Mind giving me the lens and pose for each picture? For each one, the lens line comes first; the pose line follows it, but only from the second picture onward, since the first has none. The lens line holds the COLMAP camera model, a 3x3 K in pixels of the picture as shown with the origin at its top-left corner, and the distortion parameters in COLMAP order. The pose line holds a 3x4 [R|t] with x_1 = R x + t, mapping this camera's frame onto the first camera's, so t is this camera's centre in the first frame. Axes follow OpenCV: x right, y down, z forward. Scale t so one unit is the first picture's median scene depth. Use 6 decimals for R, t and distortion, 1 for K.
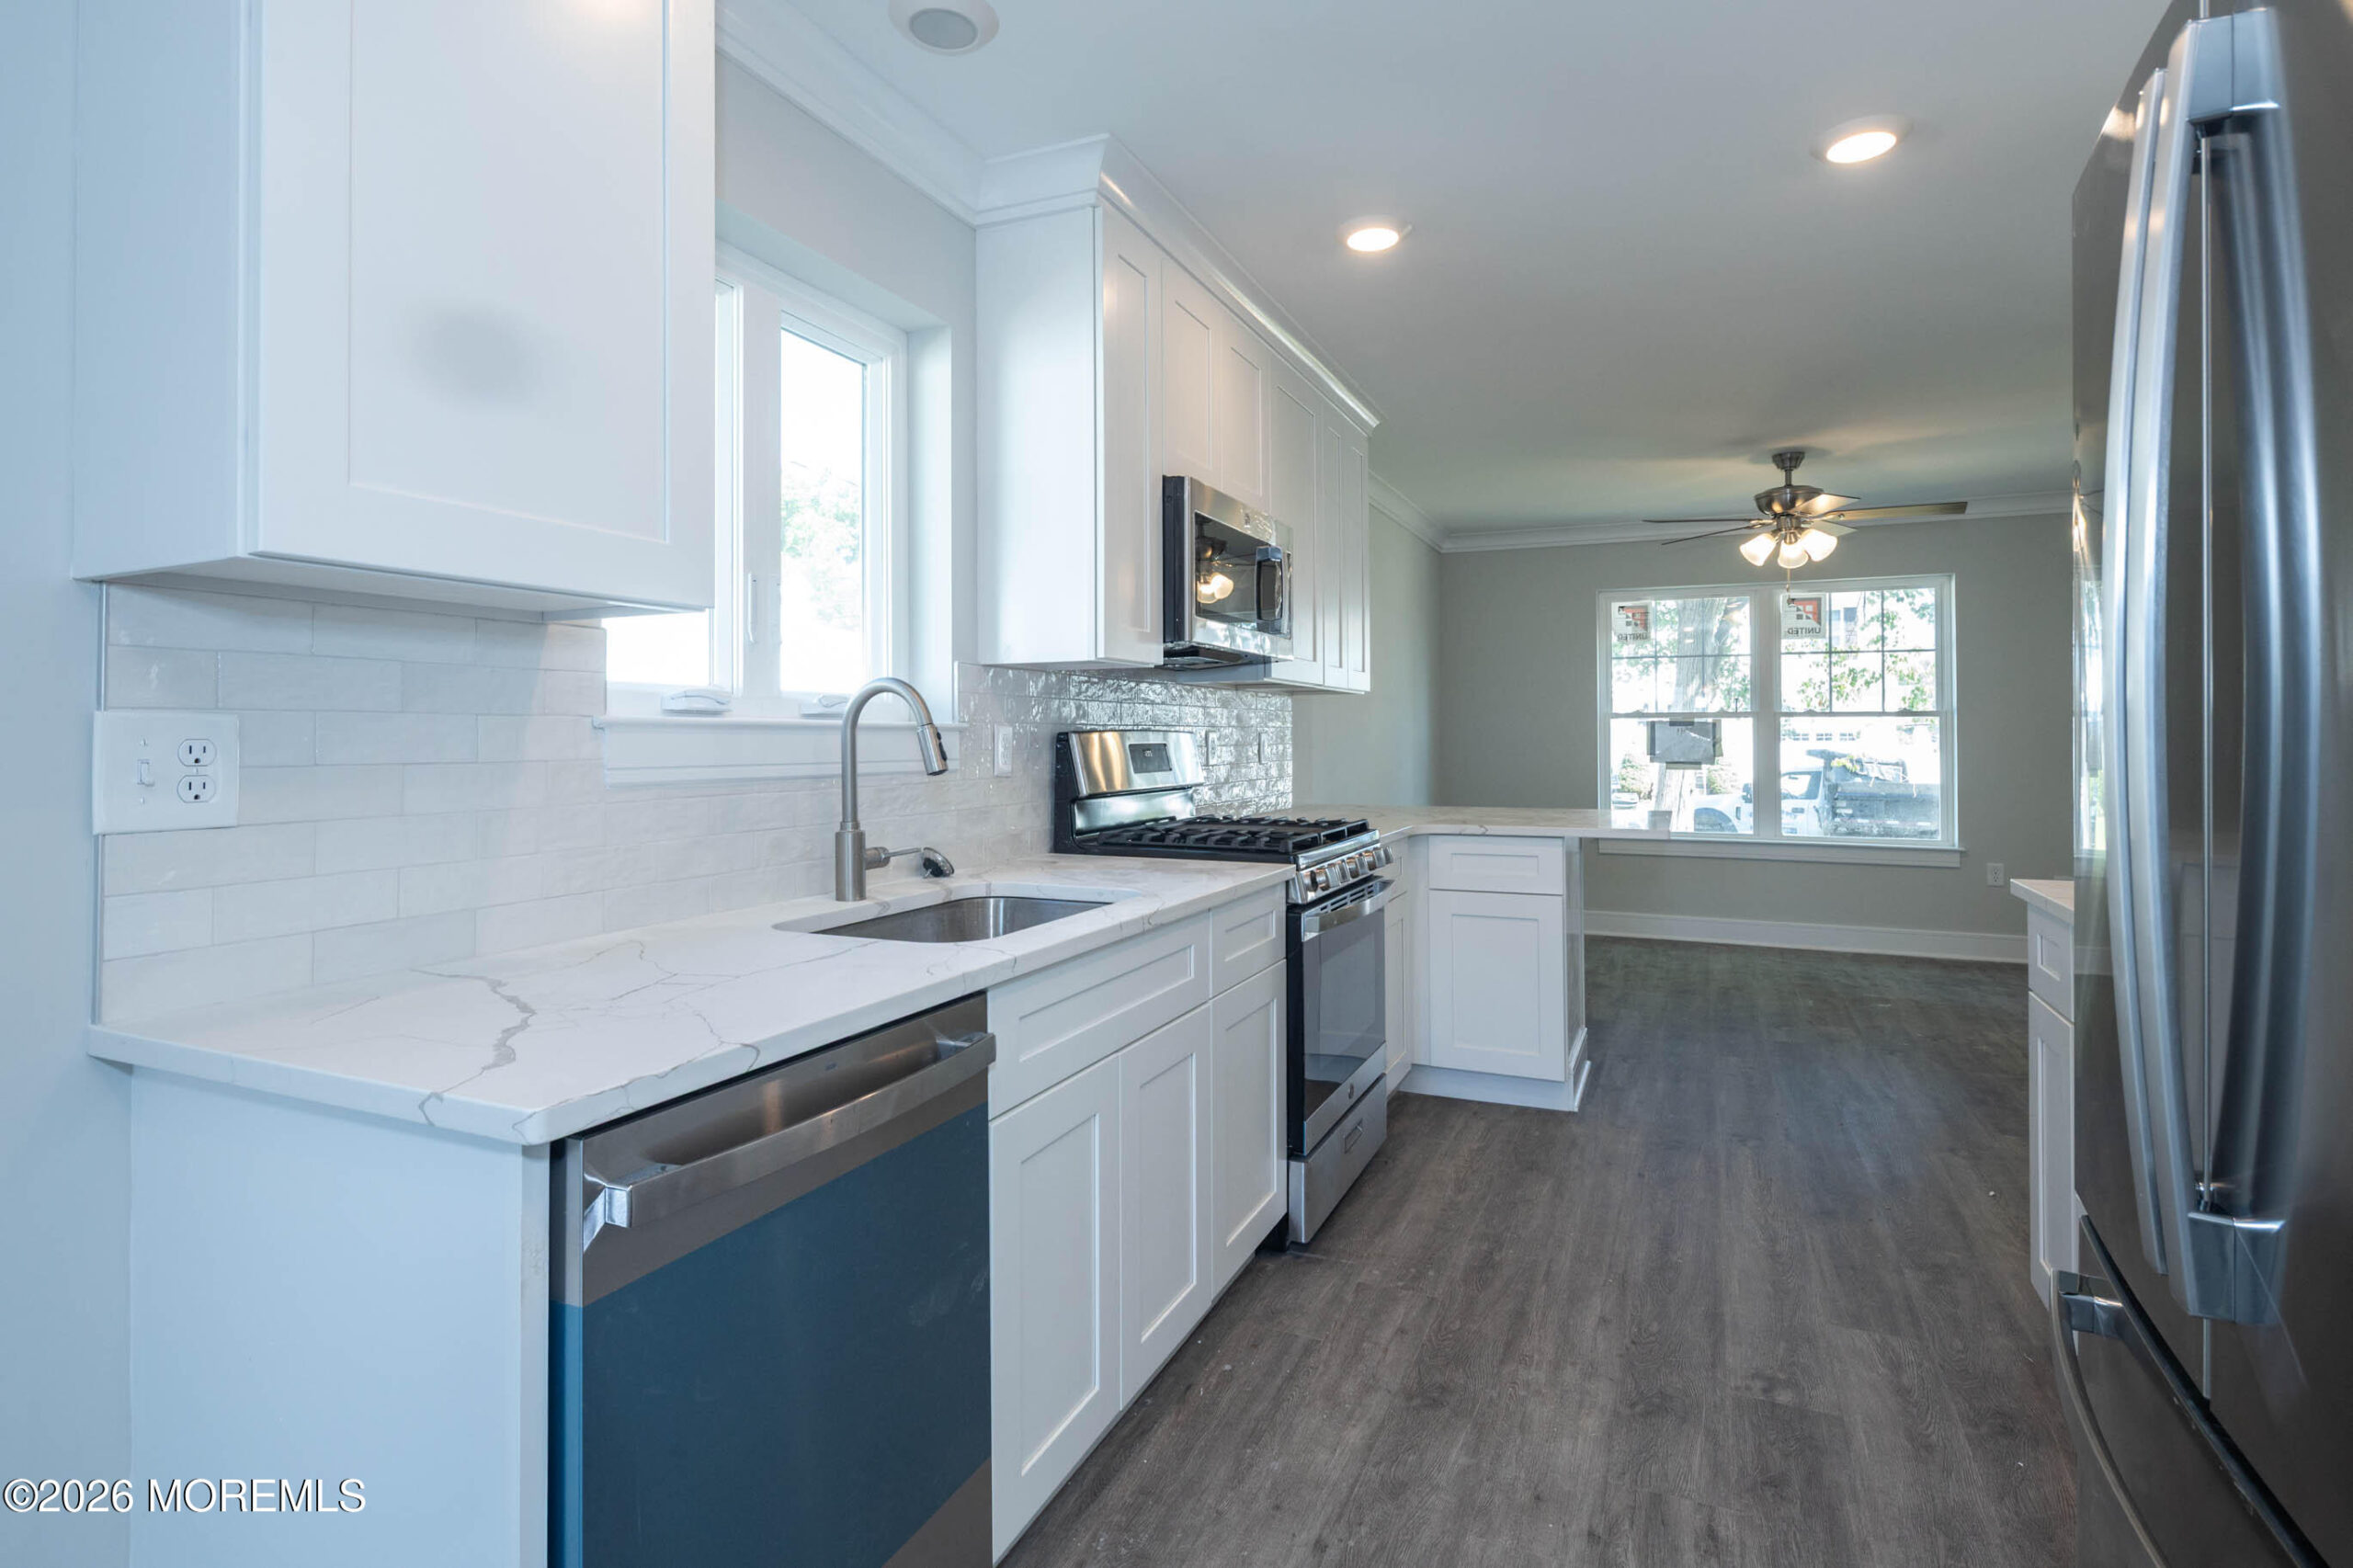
lens RADIAL K [[1210.5, 0, 1133.1], [0, 1210.5, 719.8], [0, 0, 1]] dist [0.013562, -0.011770]
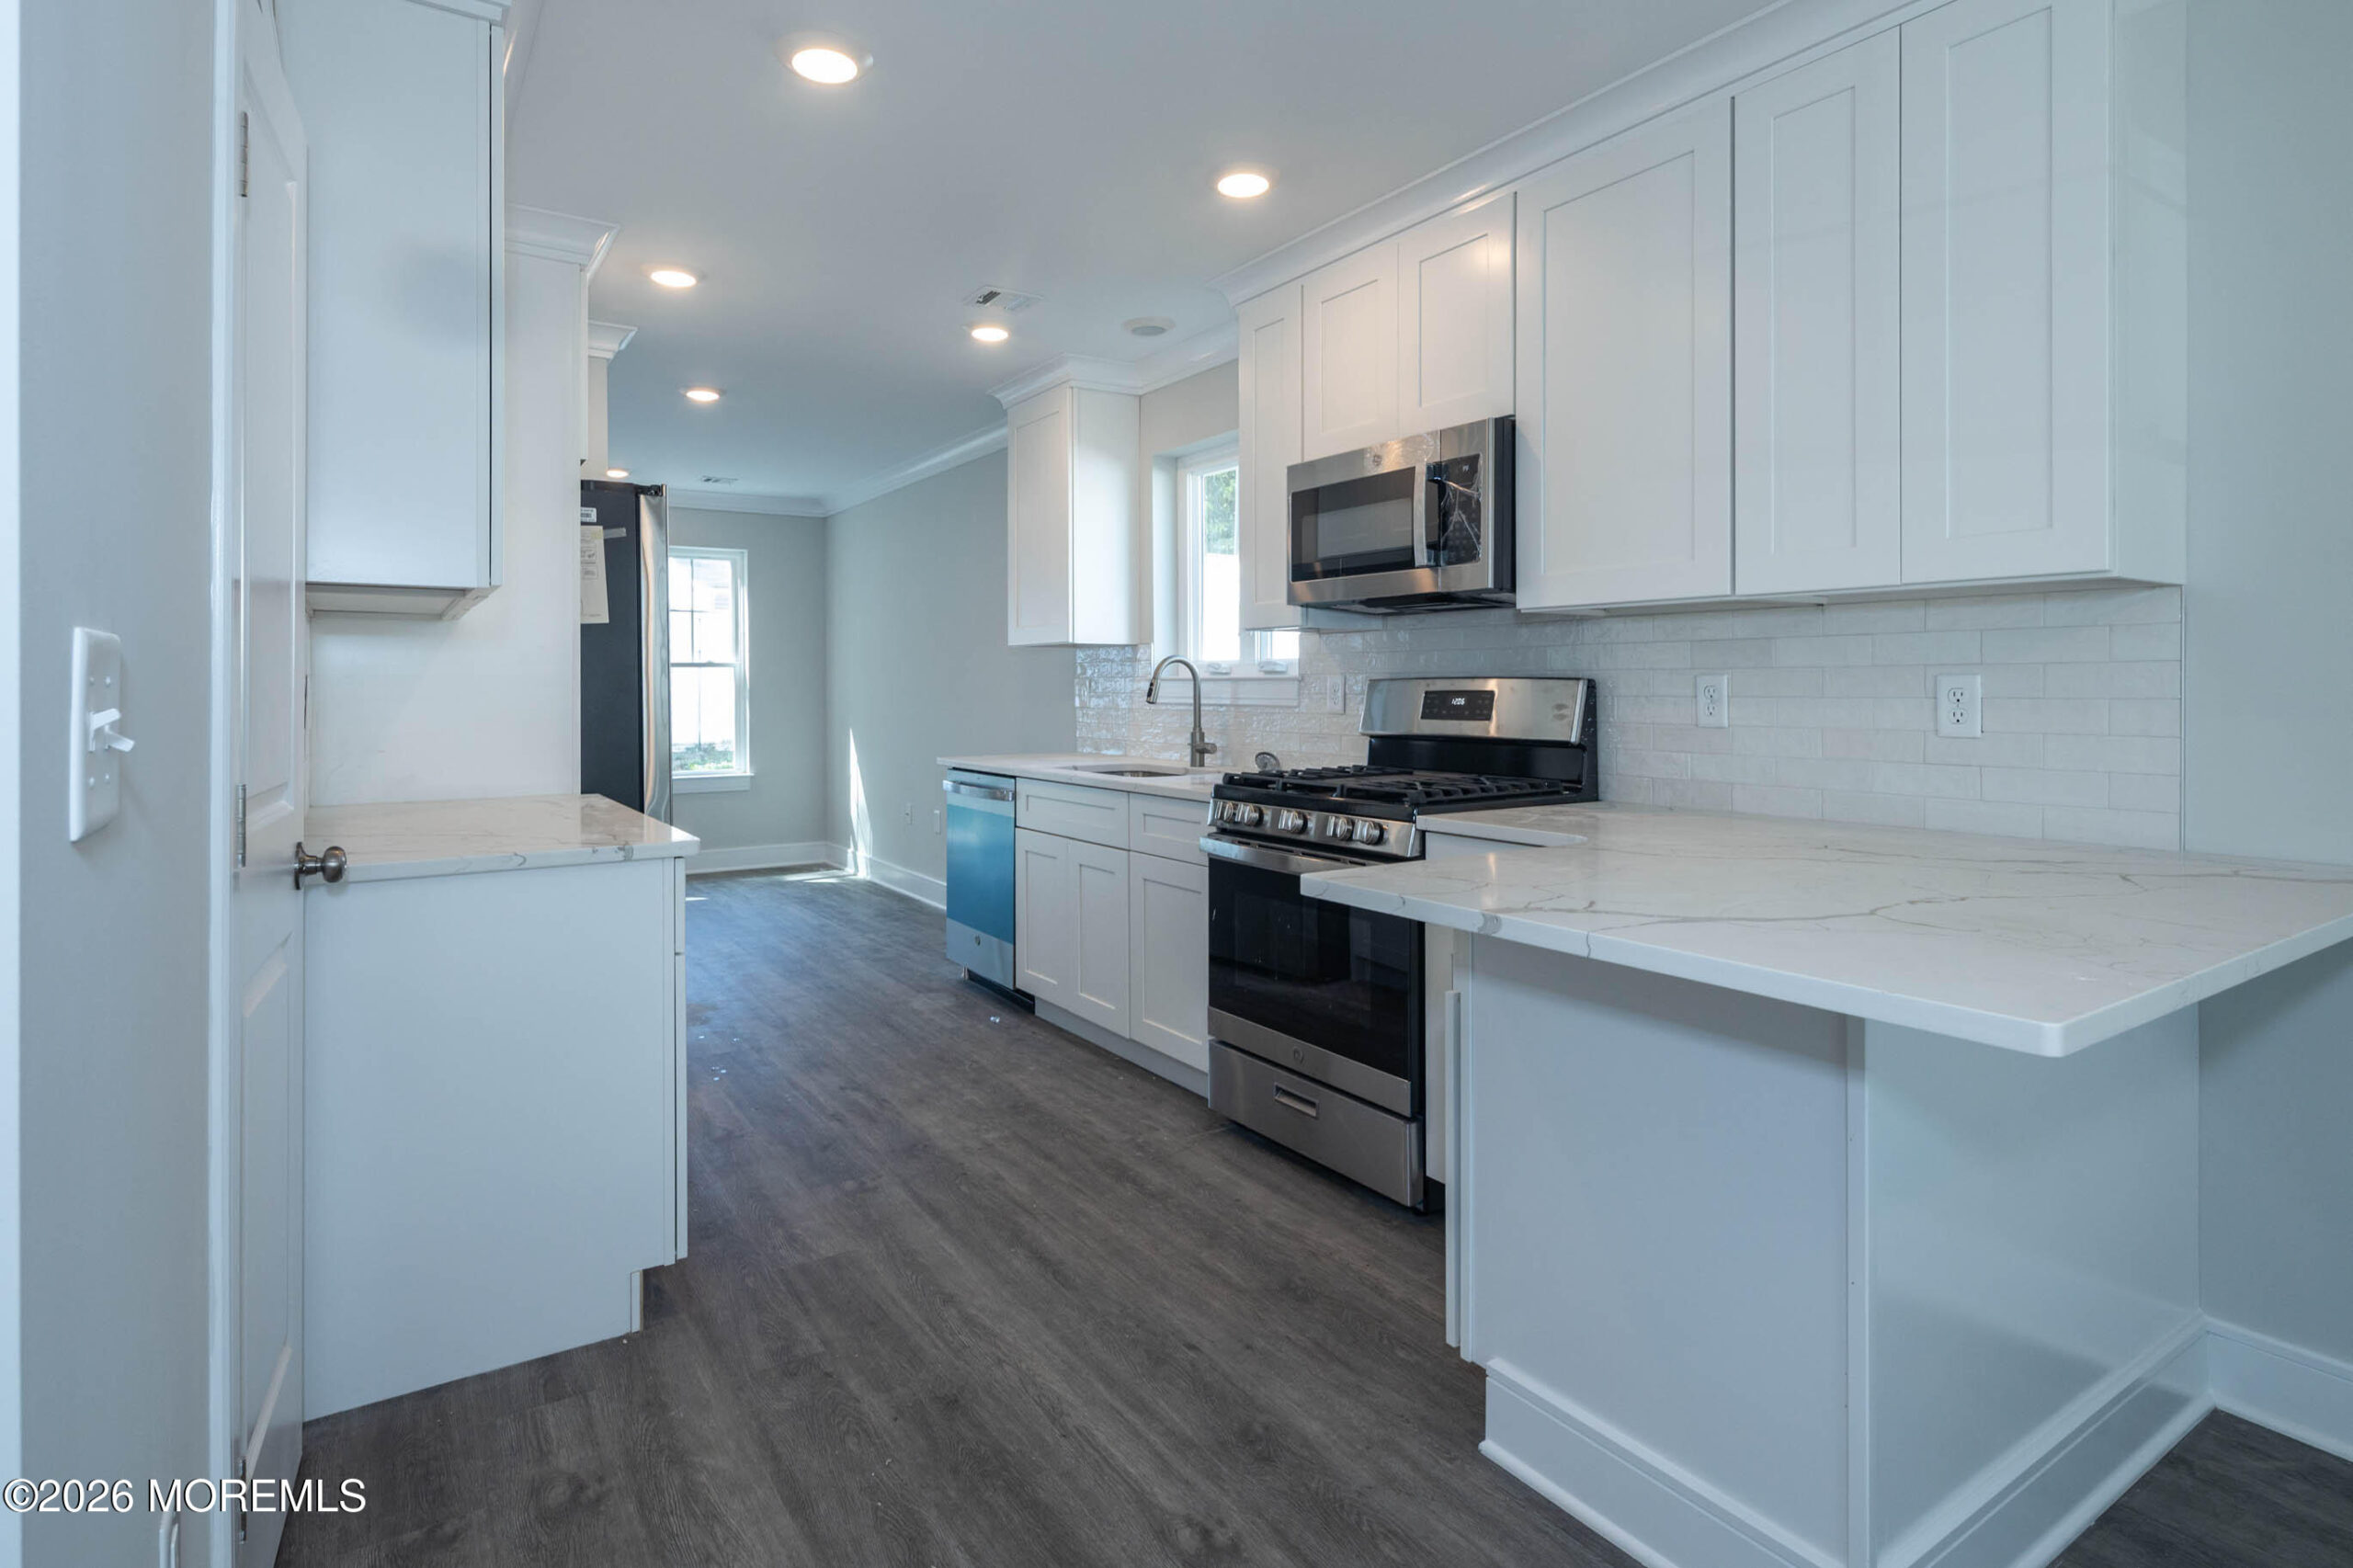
lens RADIAL K [[1267.9, 0, 1173.0], [0, 1267.9, 696.4], [0, 0, 1]] dist [-0.000357, 0.000105]
pose [[-0.542433, 0.011071, -0.840026, 1.284474], [0.014636, 0.999886, 0.003727, 0.021367], [0.839972, -0.010273, -0.542533, 1.757059]]
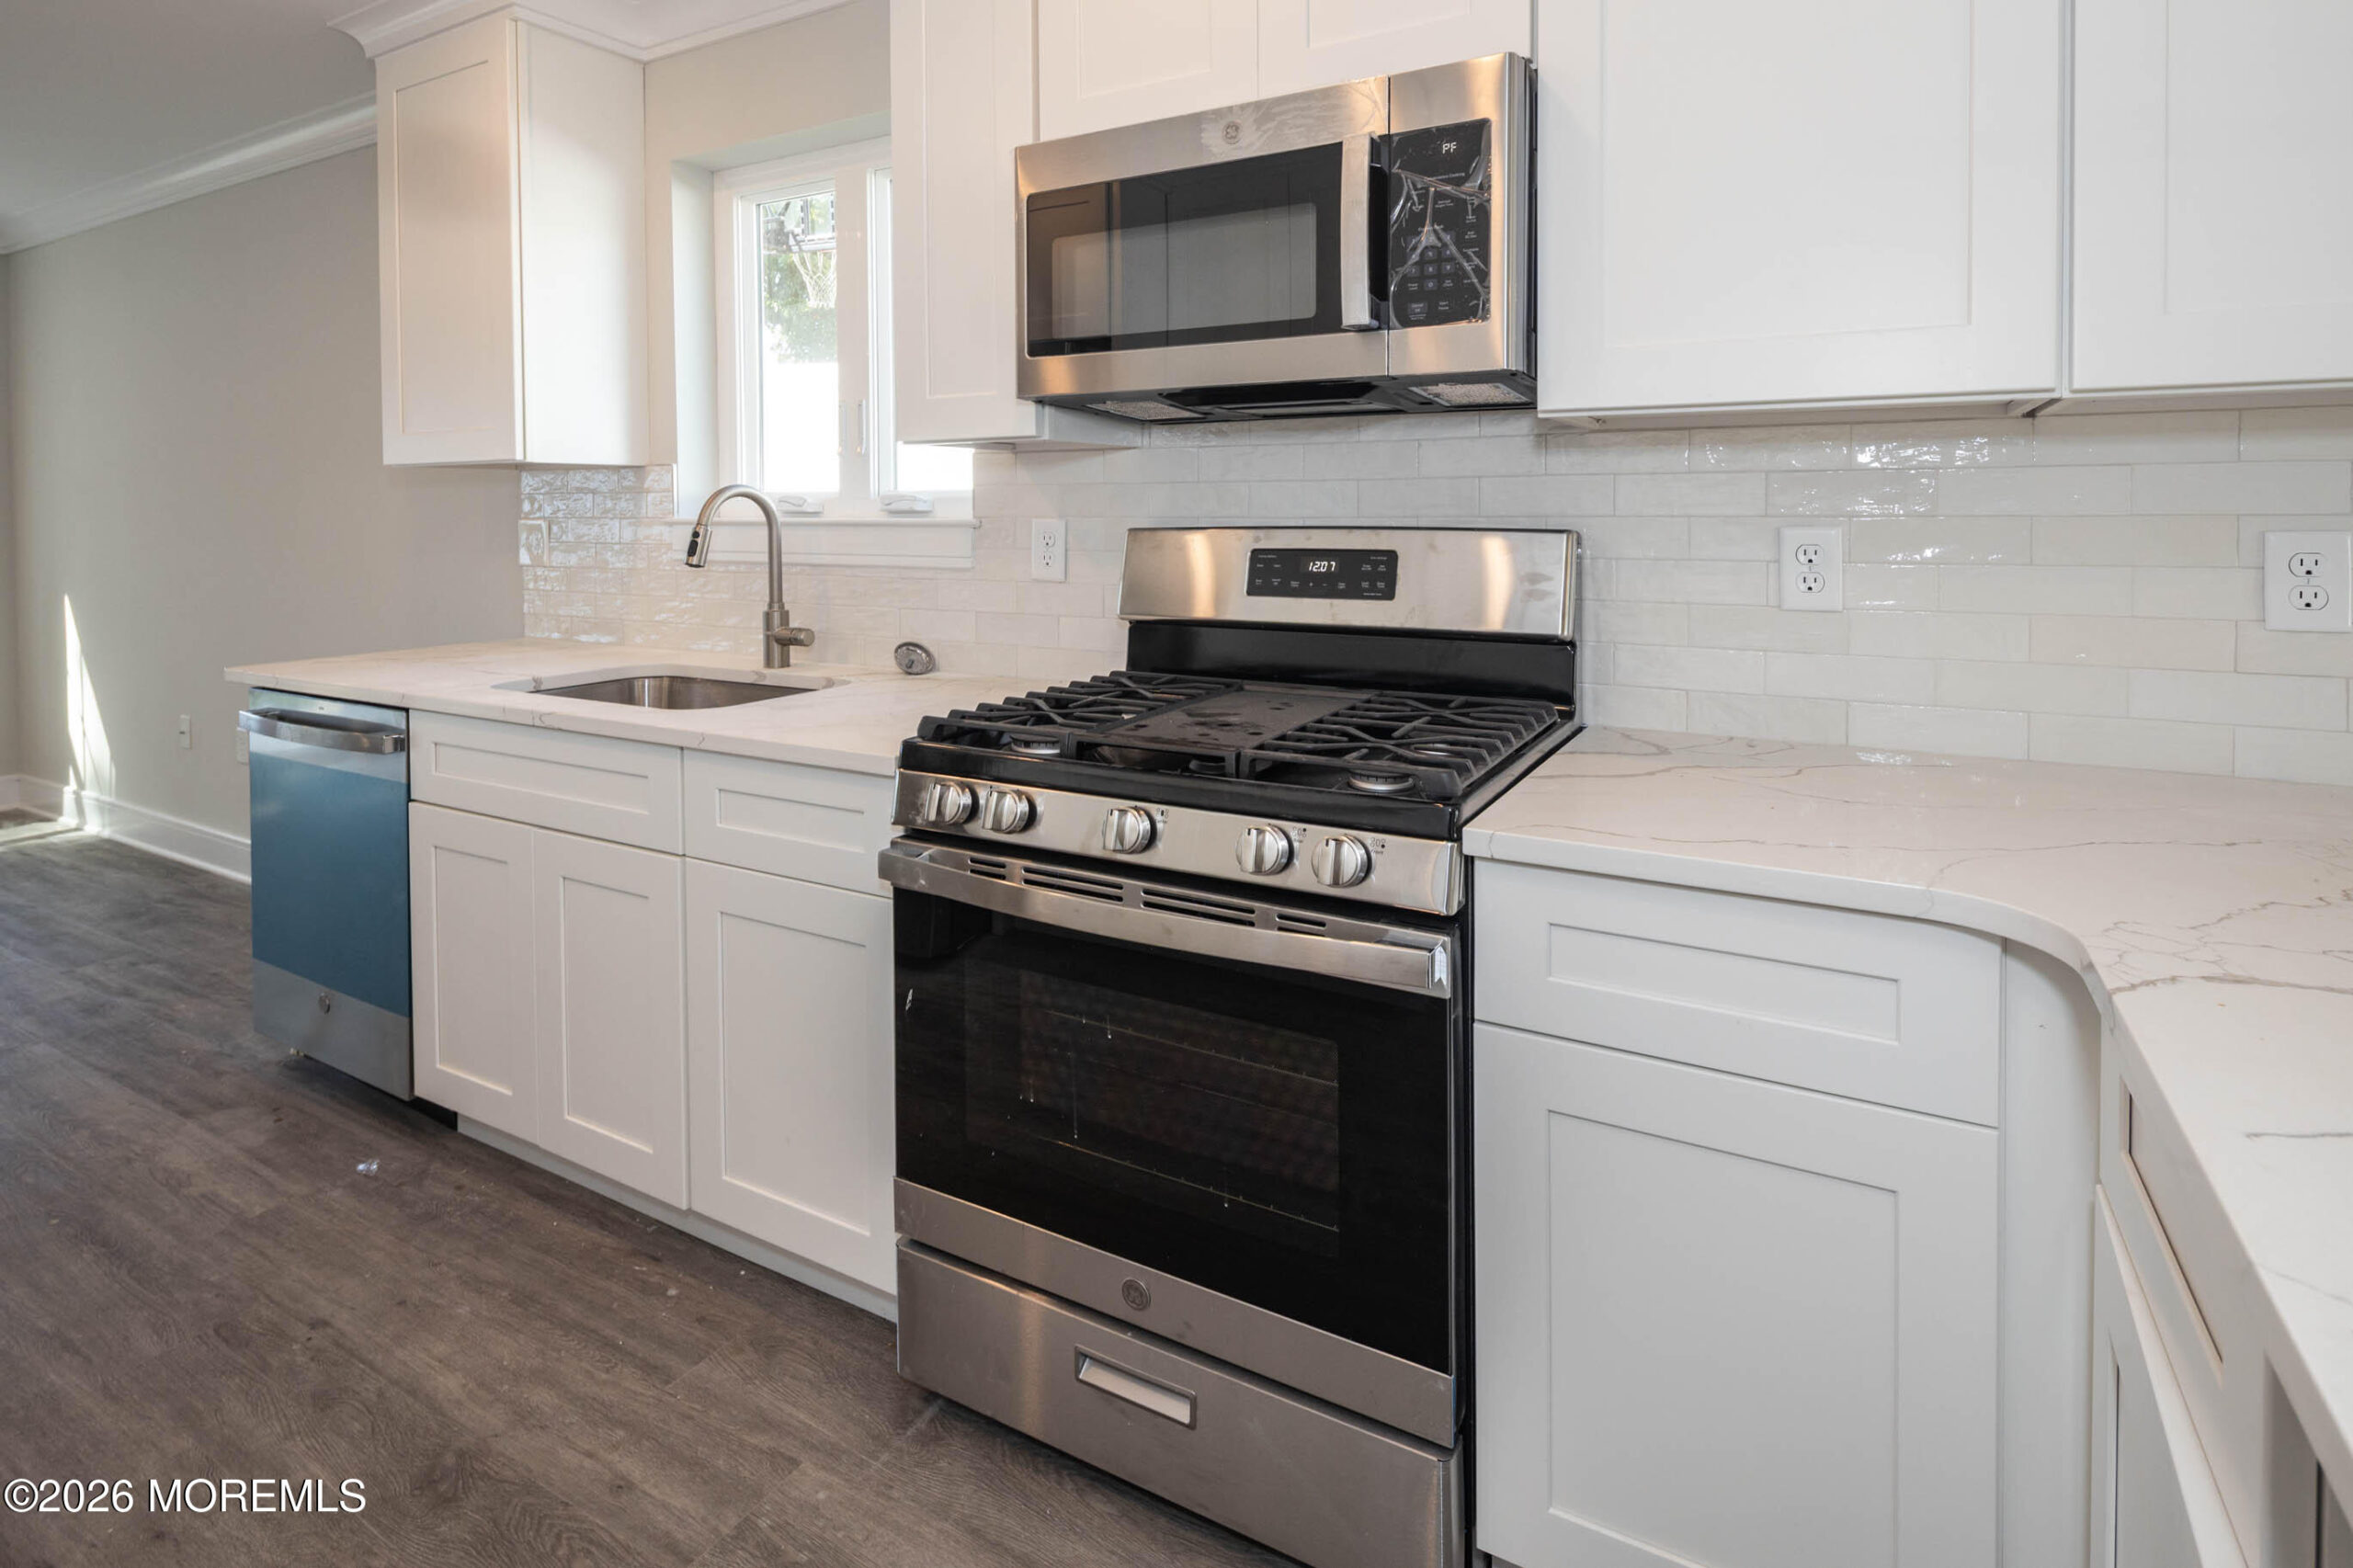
lens RADIAL K [[1151.0, 0, 1239.3], [0, 1151.0, 548.6], [0, 0, 1]] dist [0.013039, -0.007649]
pose [[-0.058282, 0.026345, -0.997952, 0.745527], [0.011552, 0.999603, 0.025714, 0.005434], [0.998233, -0.010030, -0.058564, 1.285254]]
